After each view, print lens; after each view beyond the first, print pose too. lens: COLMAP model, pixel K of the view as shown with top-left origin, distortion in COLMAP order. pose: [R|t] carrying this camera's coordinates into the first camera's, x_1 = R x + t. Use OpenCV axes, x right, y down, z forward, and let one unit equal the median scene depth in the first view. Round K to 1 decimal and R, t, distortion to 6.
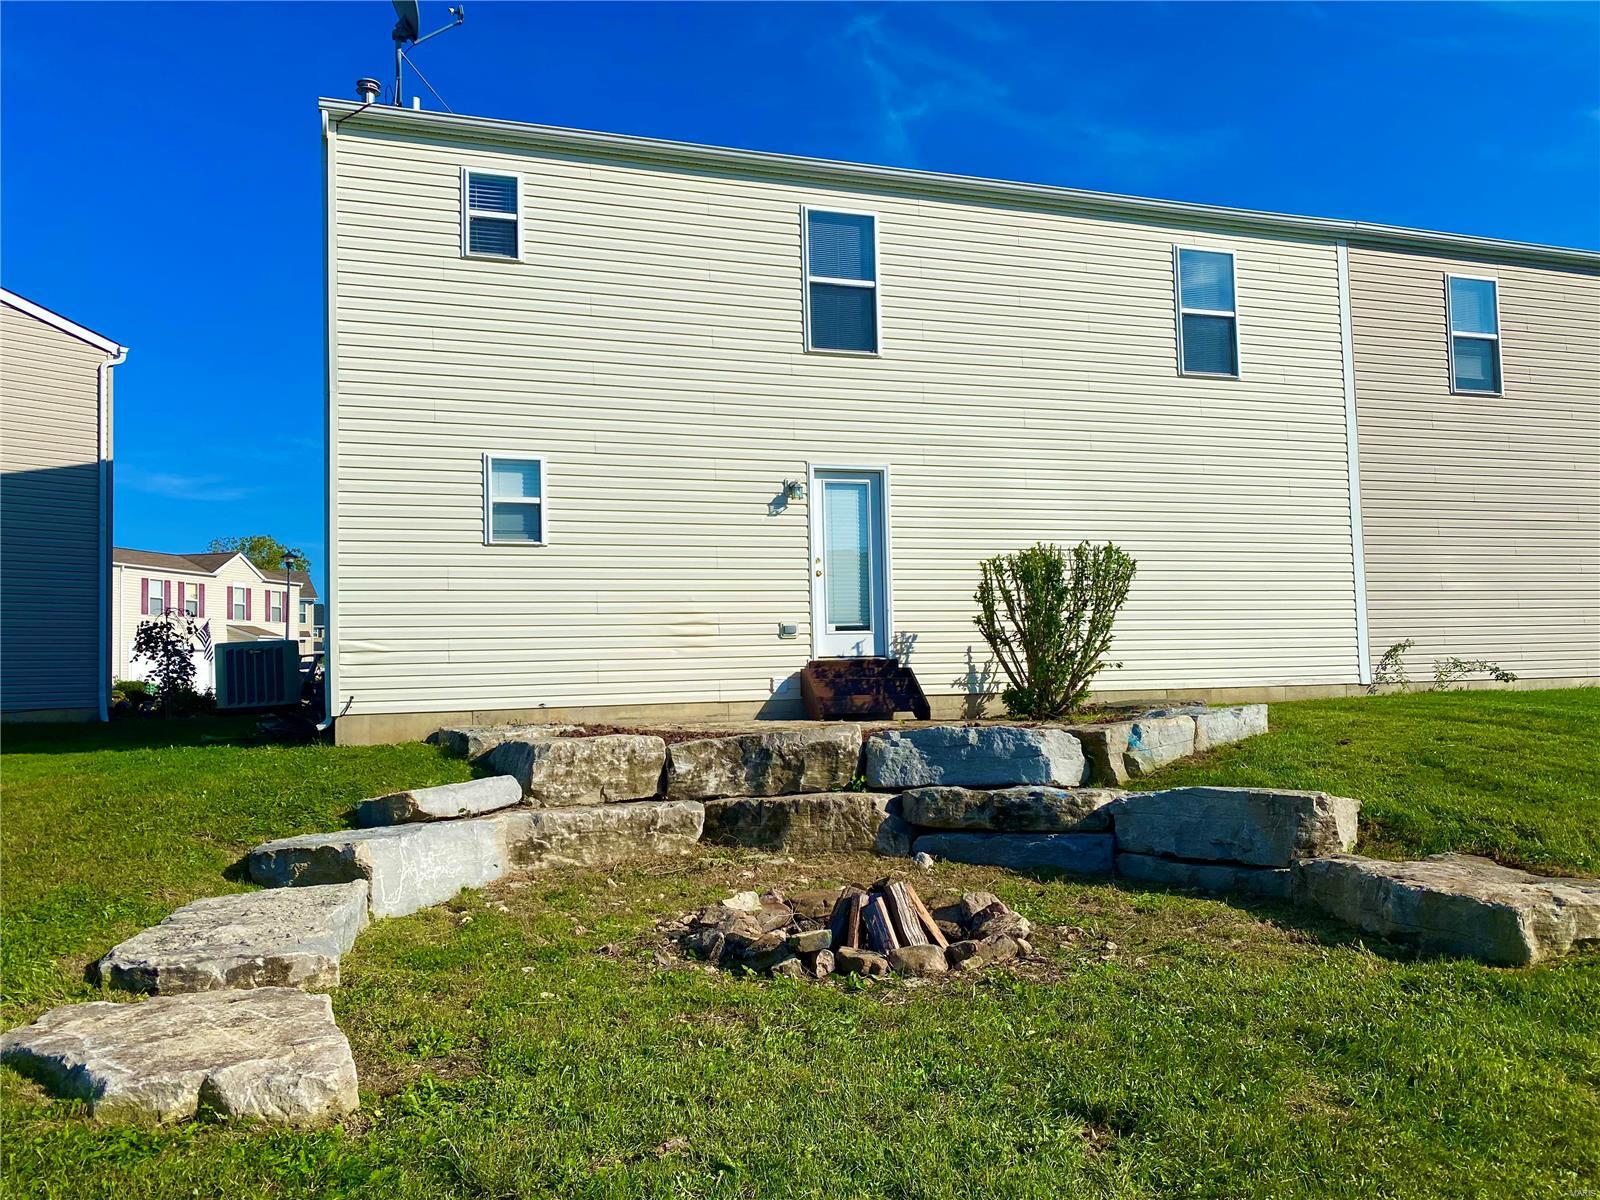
lens RADIAL K [[1215.8, 0, 783.1], [0, 1215.8, 603.6], [0, 0, 1]] dist [0.153399, -0.285575]
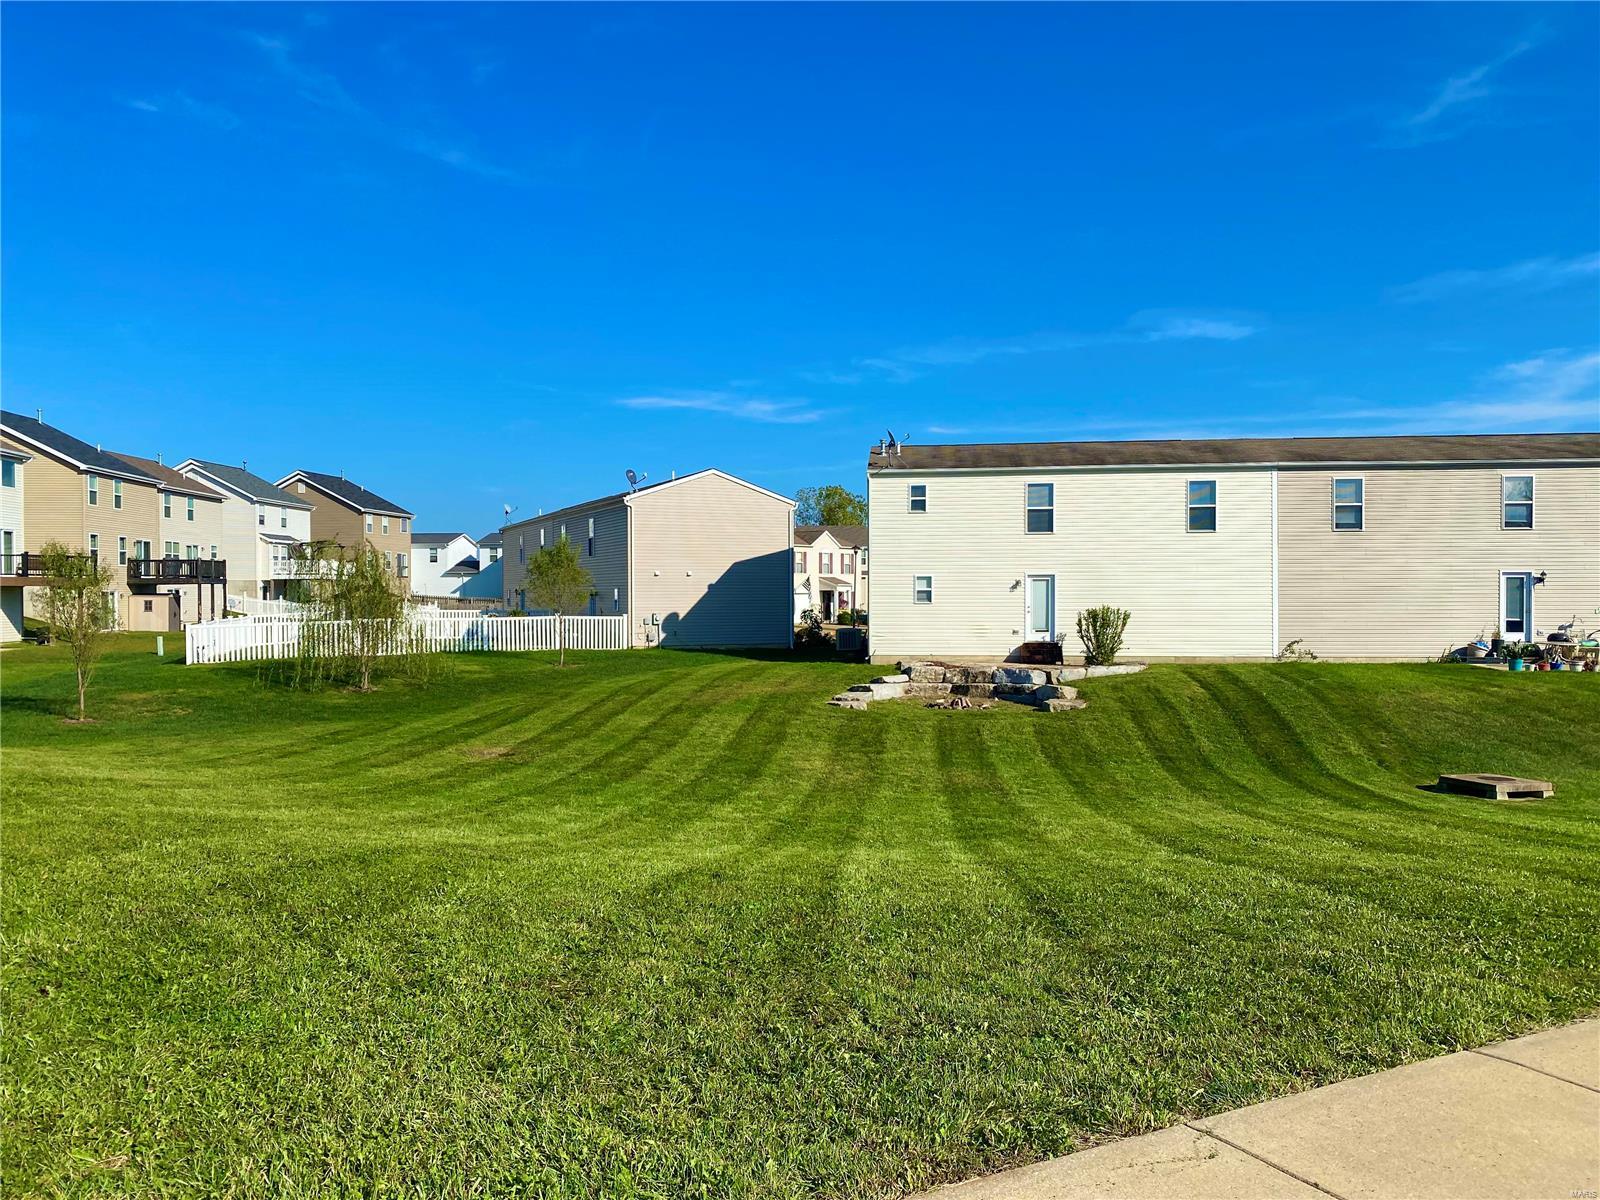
lens RADIAL K [[1238.4, 0, 800.0], [0, 1238.4, 600.0], [0, 0, 1]] dist [0.067301, -0.084427]
pose [[0.911995, 0.023961, -0.409500, 1.136907], [0.003732, 0.997766, 0.066694, -0.386671], [0.410184, -0.062353, 0.909869, -2.896100]]
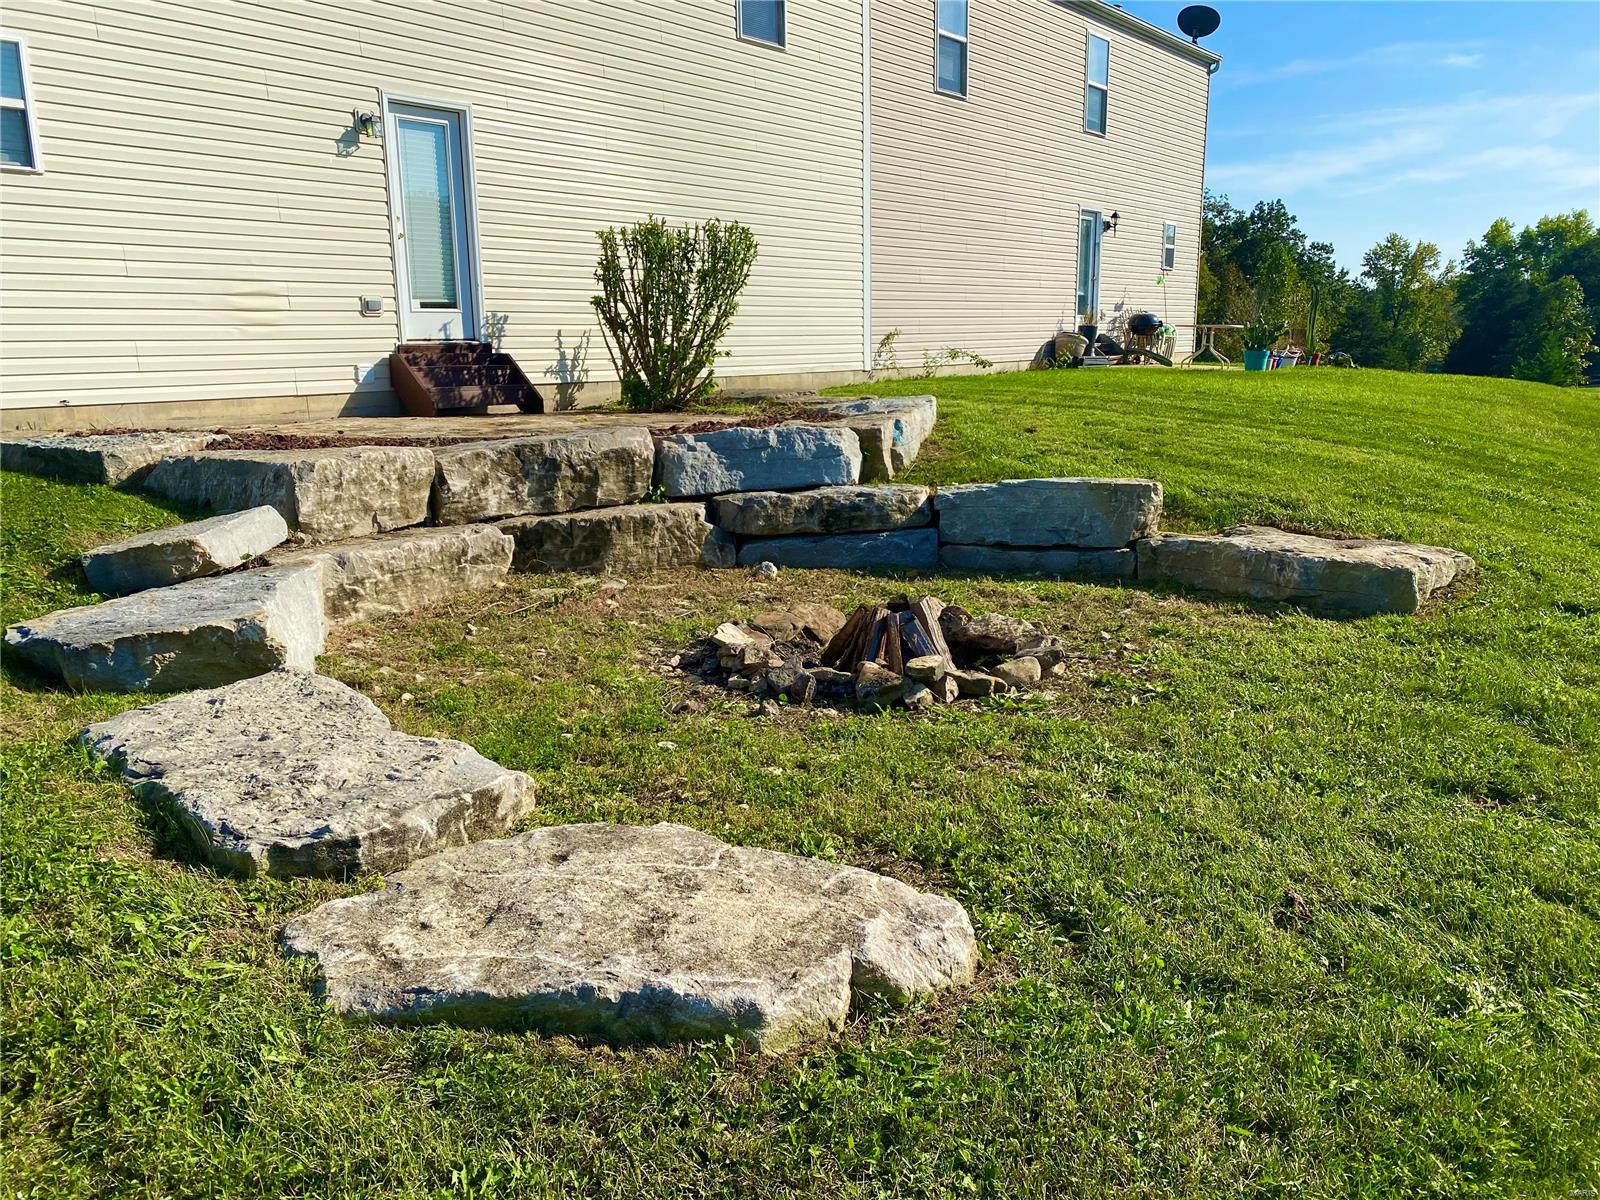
lens RADIAL K [[1238.4, 0, 800.0], [0, 1238.4, 600.0], [0, 0, 1]] dist [0.067301, -0.084427]
pose [[0.837678, -0.099746, 0.536979, -0.347022], [-0.040096, 0.969298, 0.242599, -0.003312], [-0.544690, -0.224750, 0.807960, 0.177324]]
